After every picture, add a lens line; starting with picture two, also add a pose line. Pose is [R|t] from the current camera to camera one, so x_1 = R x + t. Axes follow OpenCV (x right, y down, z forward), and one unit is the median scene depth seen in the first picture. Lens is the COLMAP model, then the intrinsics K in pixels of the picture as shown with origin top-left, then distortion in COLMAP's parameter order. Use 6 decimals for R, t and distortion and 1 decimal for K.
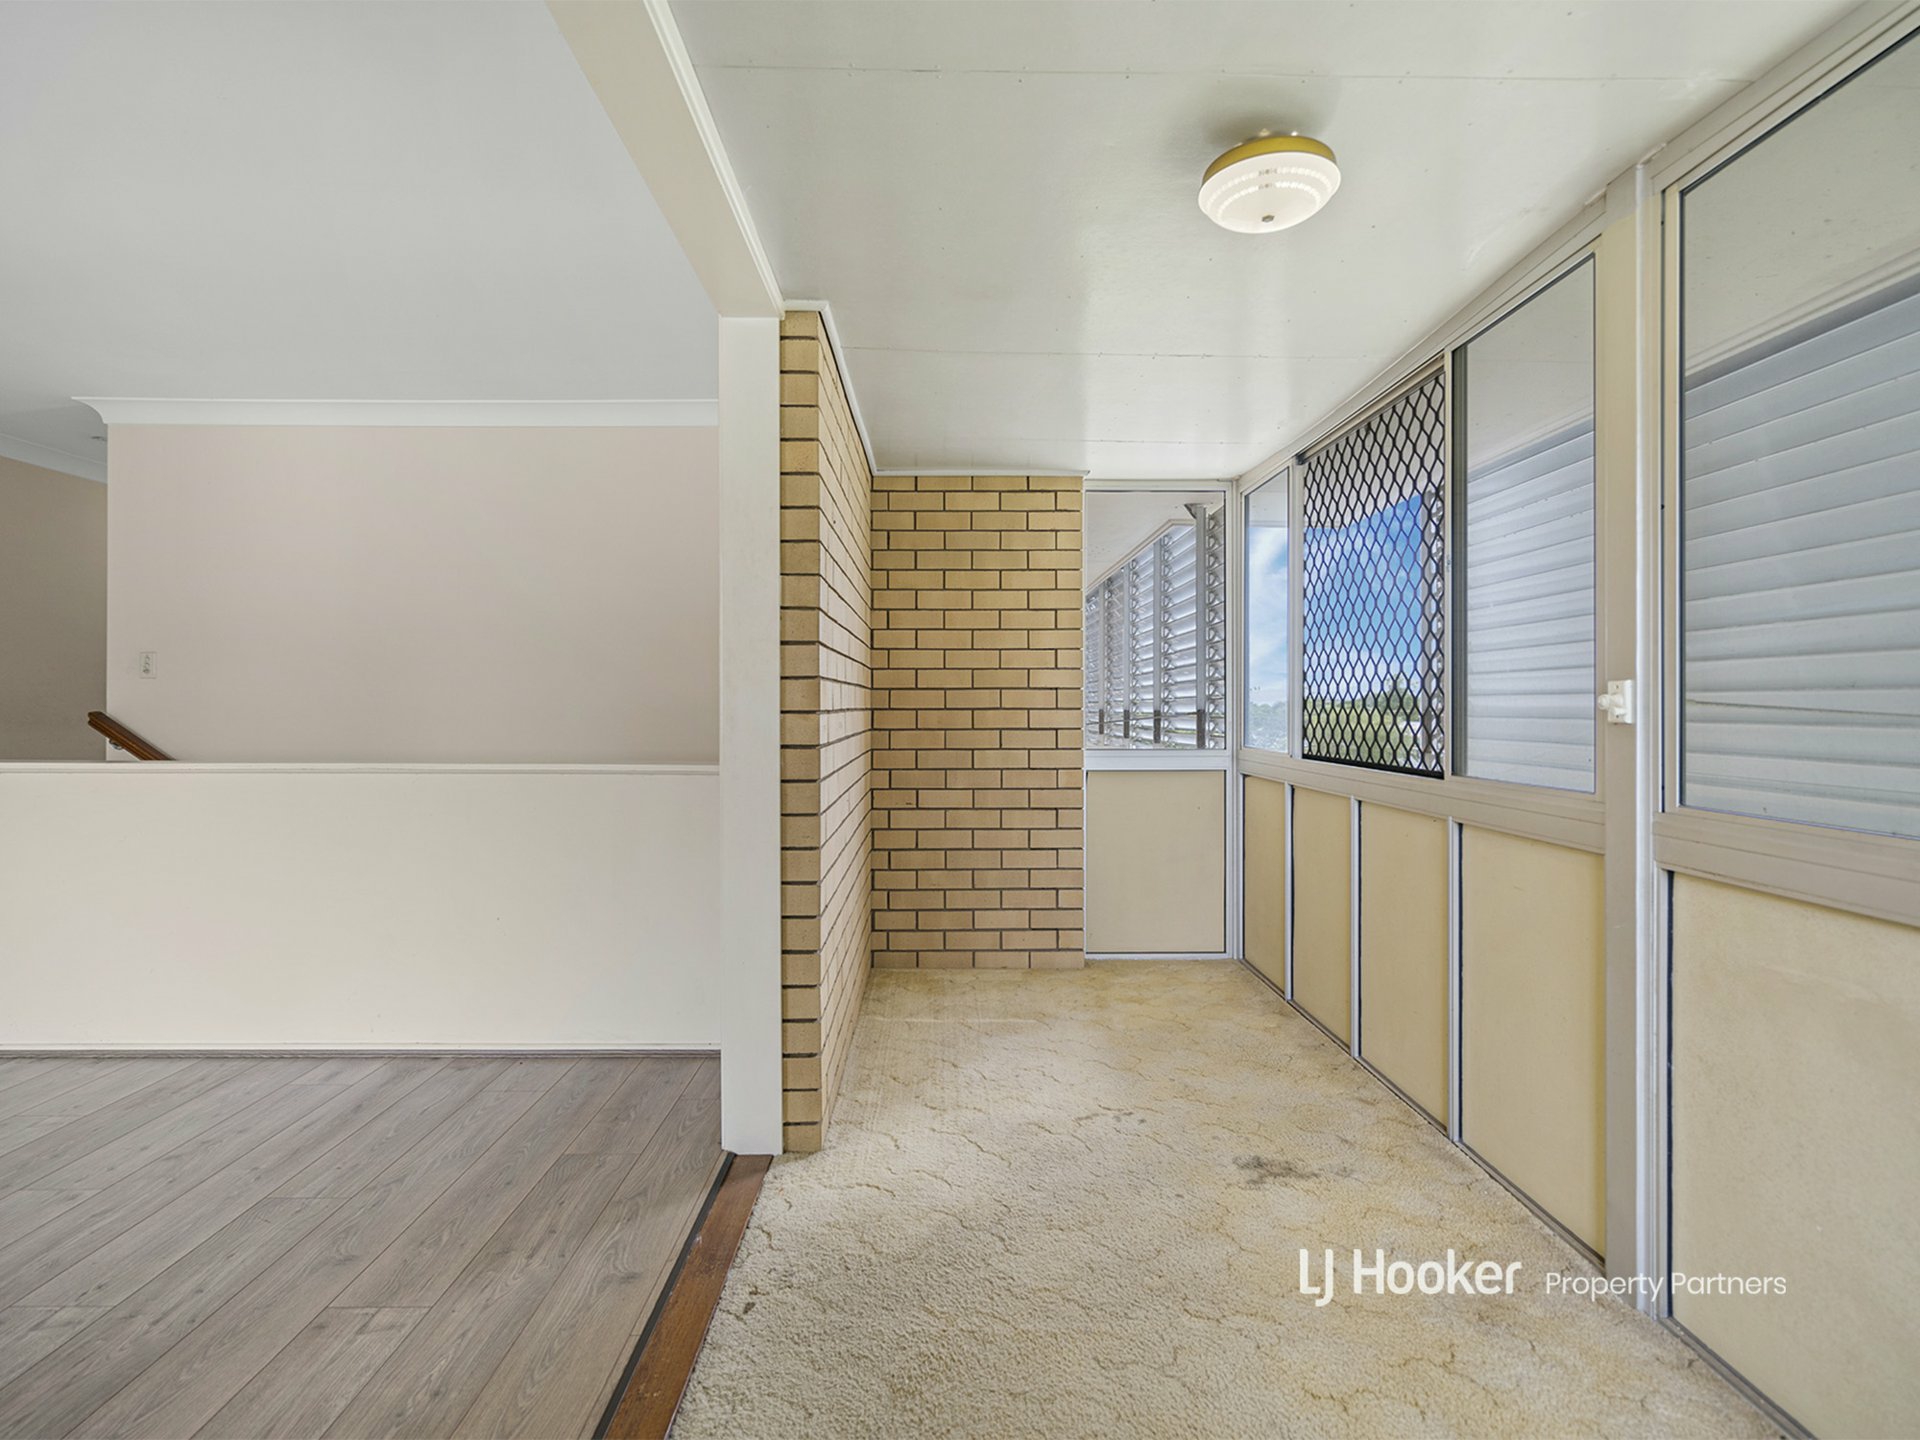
lens RADIAL K [[985.0, 0, 952.5], [0, 985.0, 706.9], [0, 0, 1]] dist [-0.013207, 0.005894]
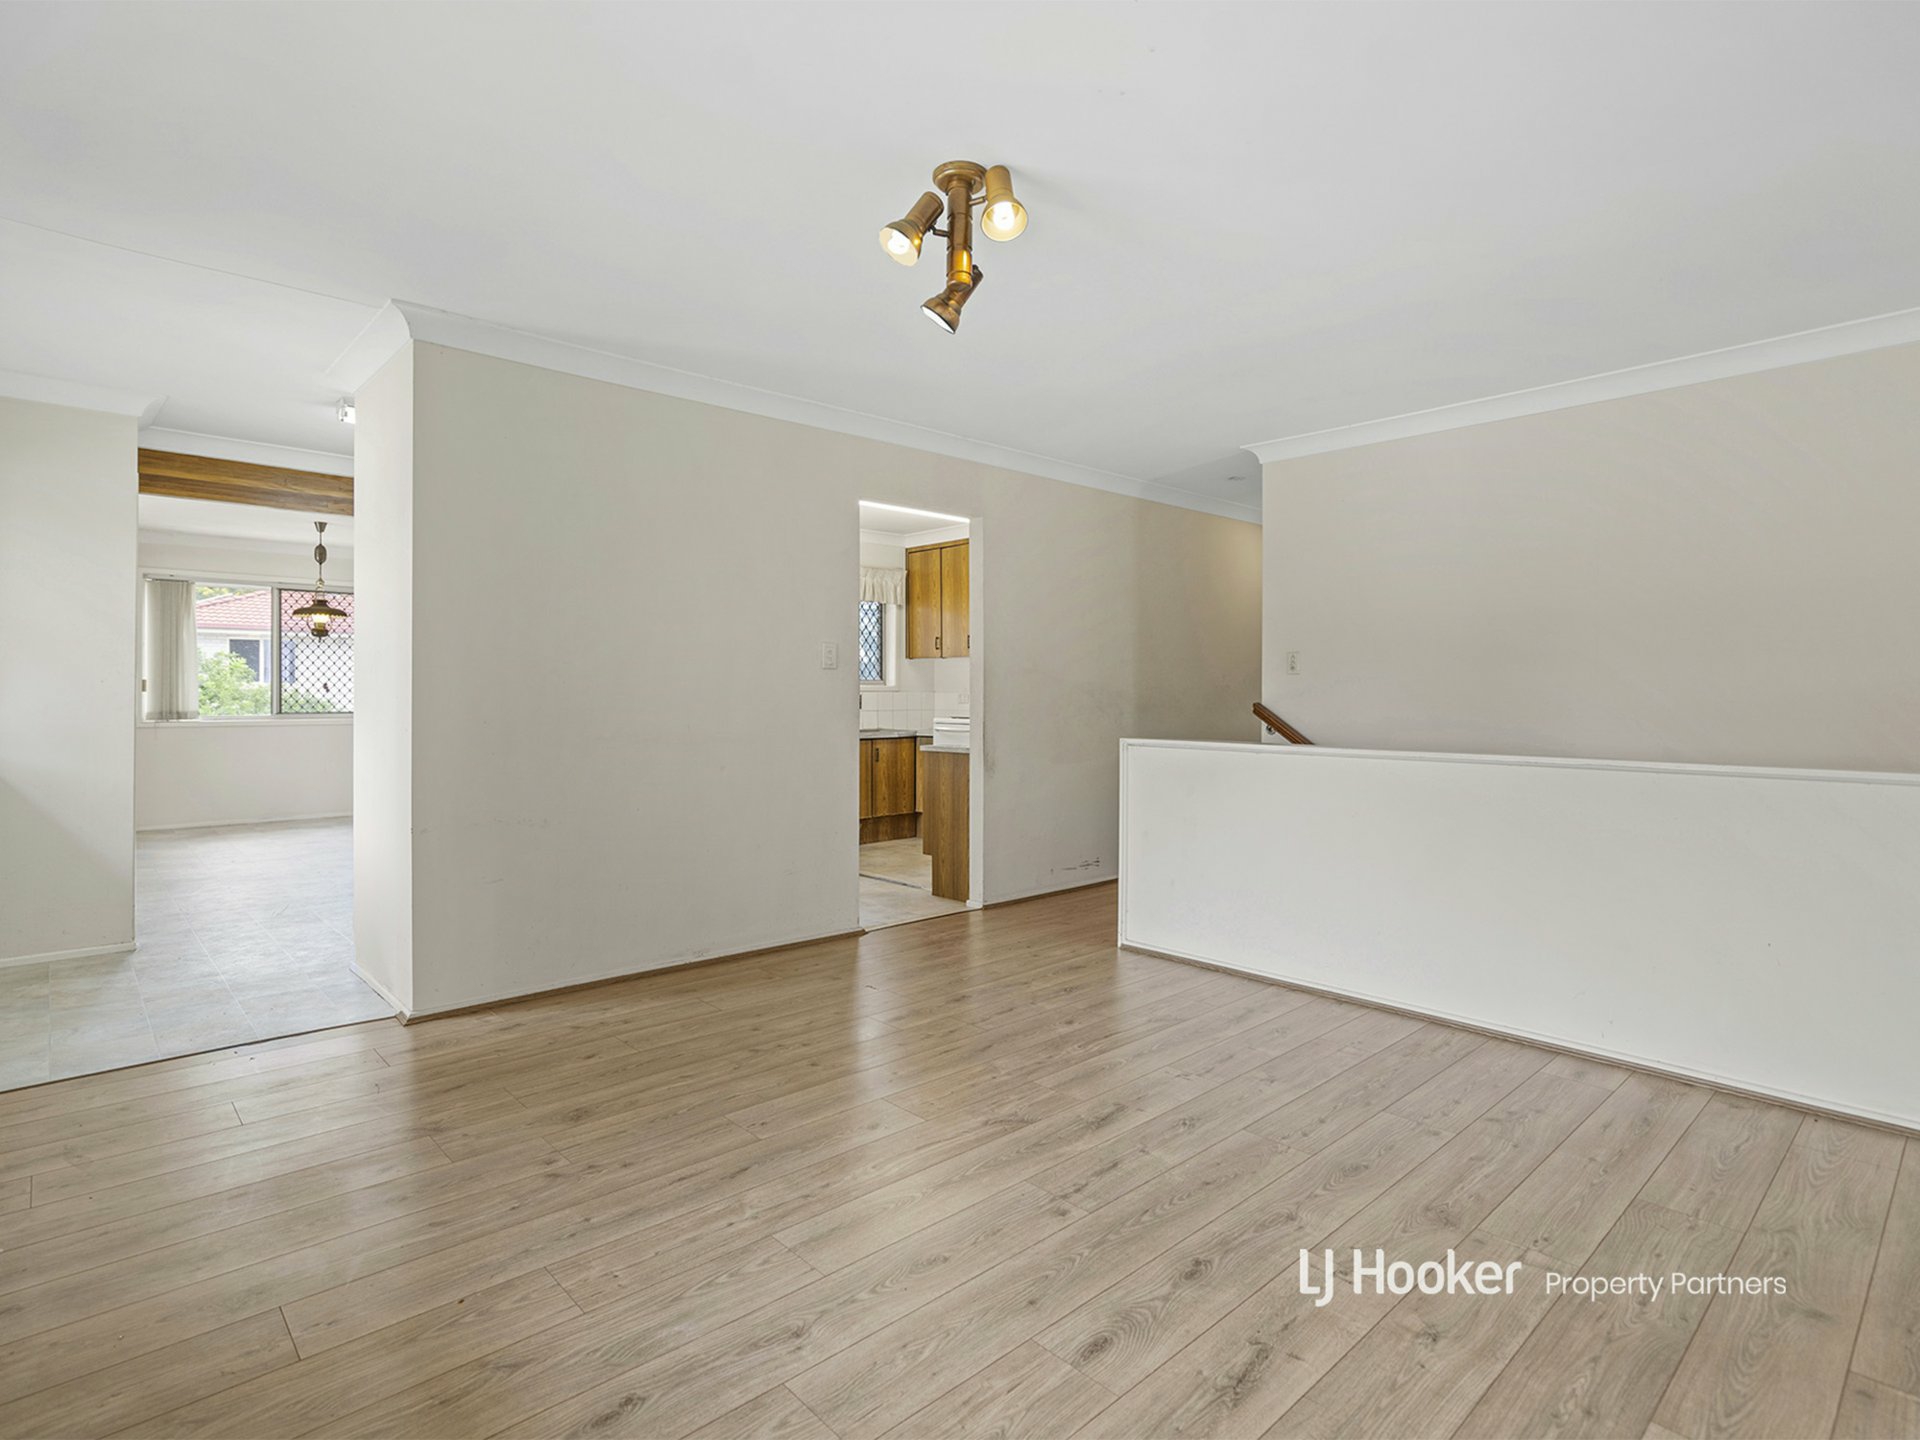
lens RADIAL K [[985.0, 0, 956.3], [0, 985.0, 682.9], [0, 0, 1]] dist [-0.013207, 0.005894]
pose [[0.672467, -0.004808, -0.740112, -0.314741], [-0.009280, 0.999846, -0.014927, 0.003346], [0.740069, 0.016906, 0.672318, -0.128321]]
